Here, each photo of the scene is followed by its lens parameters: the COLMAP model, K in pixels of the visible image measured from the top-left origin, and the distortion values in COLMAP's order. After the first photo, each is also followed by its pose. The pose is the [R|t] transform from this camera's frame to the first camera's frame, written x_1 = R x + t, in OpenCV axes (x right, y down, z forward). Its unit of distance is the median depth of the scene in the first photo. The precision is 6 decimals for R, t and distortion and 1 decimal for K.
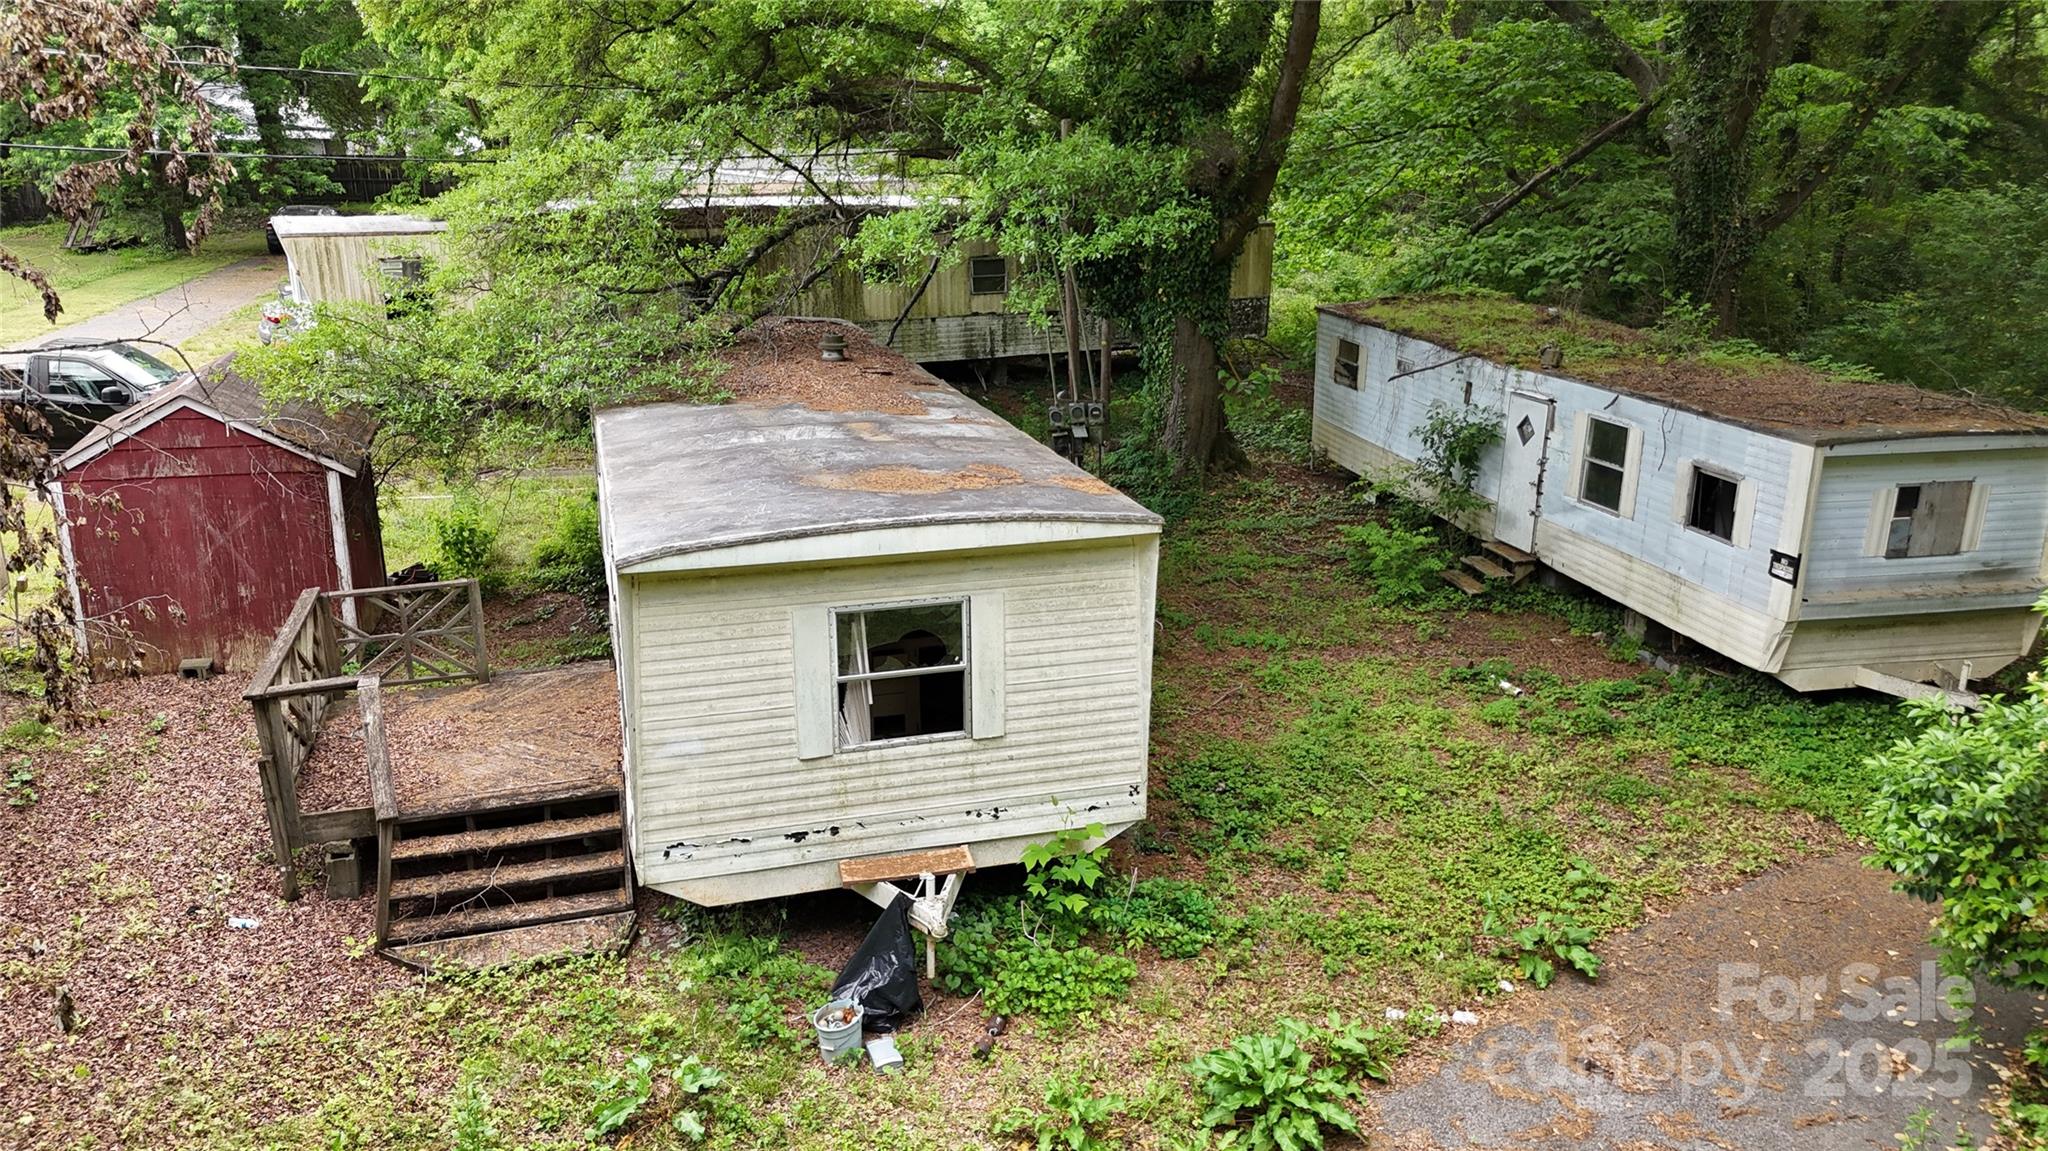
lens RADIAL K [[1451.5, 0, 1016.4], [0, 1451.5, 583.5], [0, 0, 1]] dist [0.008031, -0.010608]
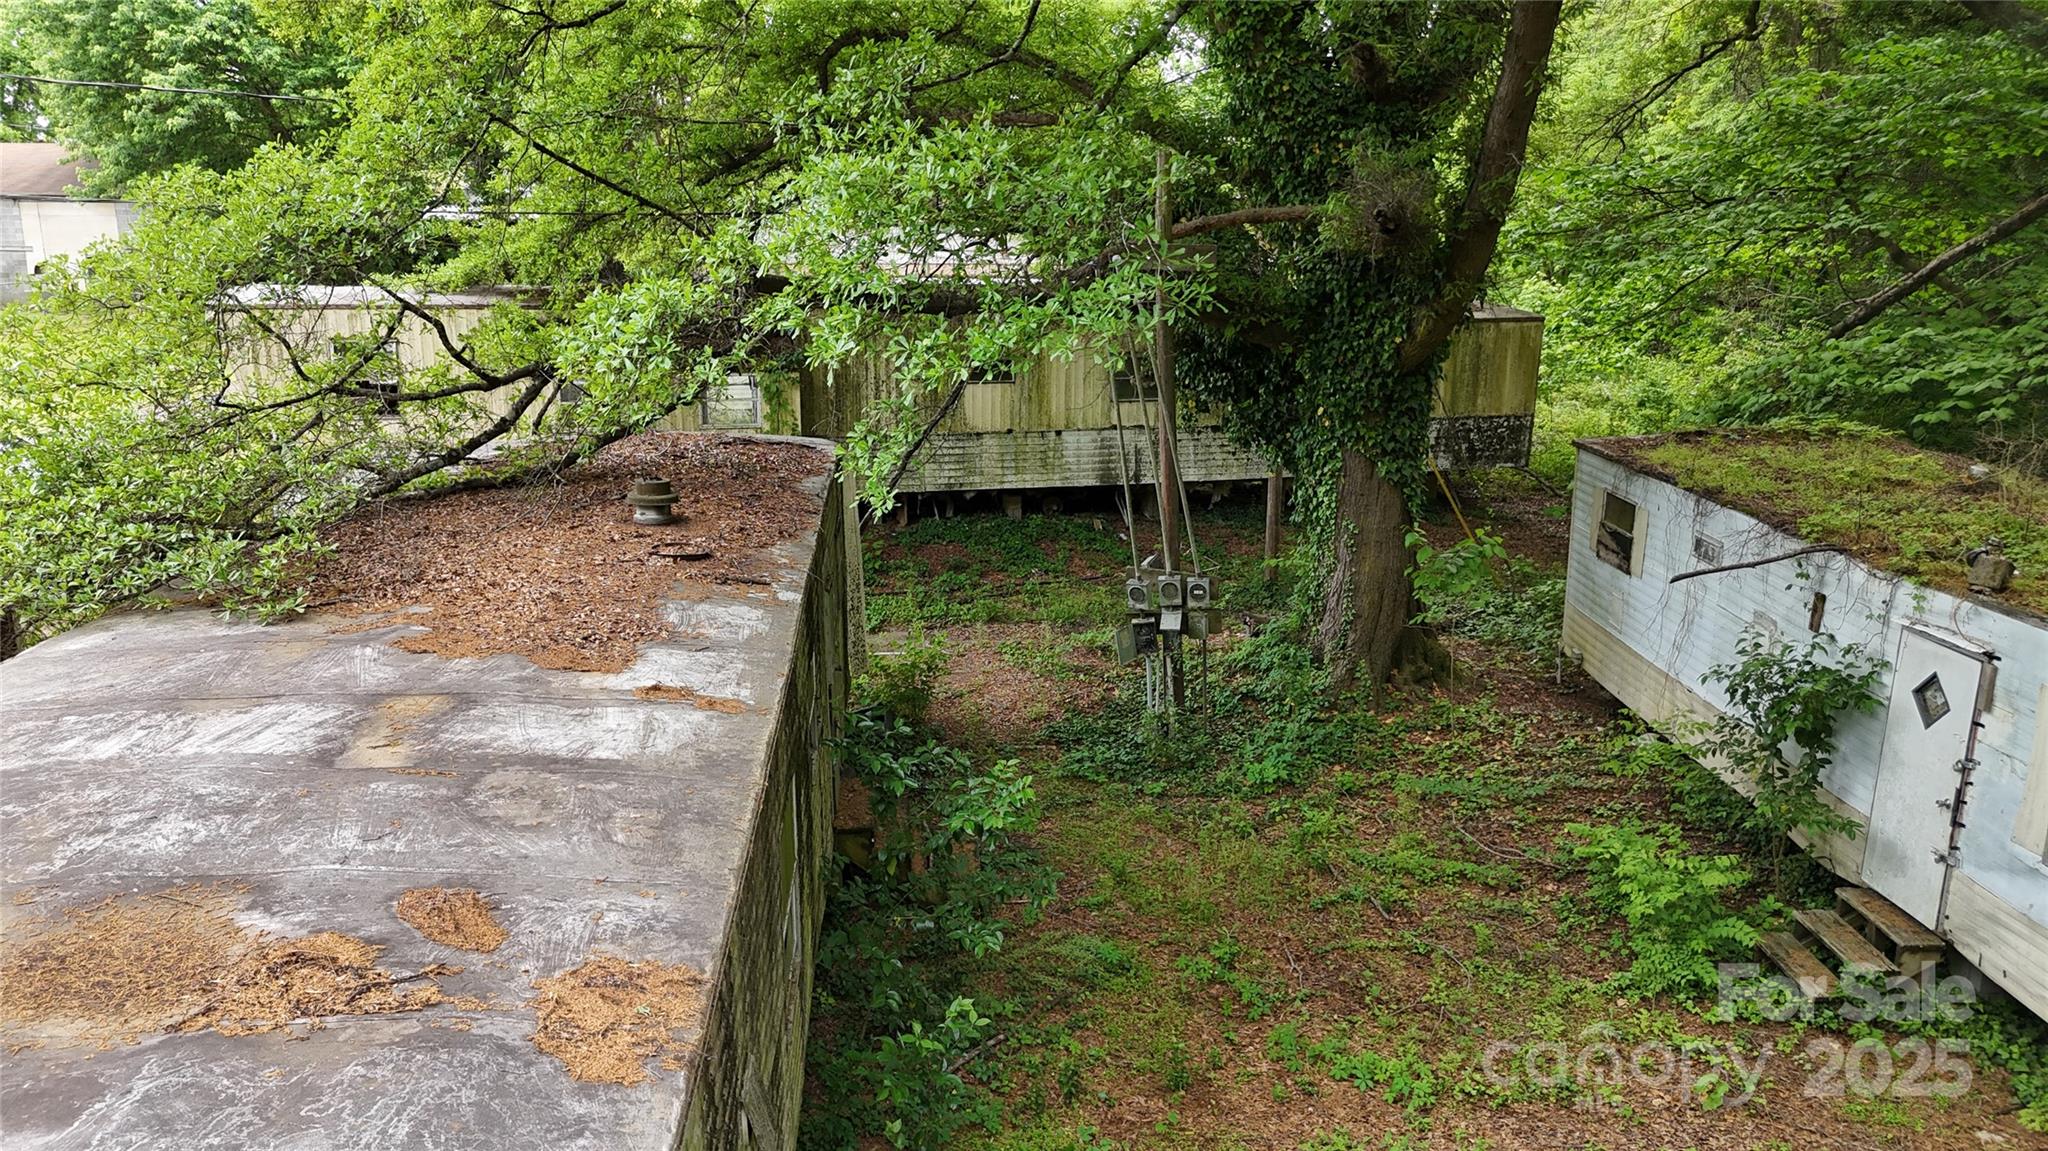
lens RADIAL K [[1451.5, 0, 1026.6], [0, 1451.5, 559.9], [0, 0, 1]] dist [0.008031, -0.010608]
pose [[0.978340, 0.052968, -0.200115, 0.107729], [-0.067770, 0.995391, -0.067849, -0.082004], [0.195599, 0.079941, 0.977420, 0.340236]]
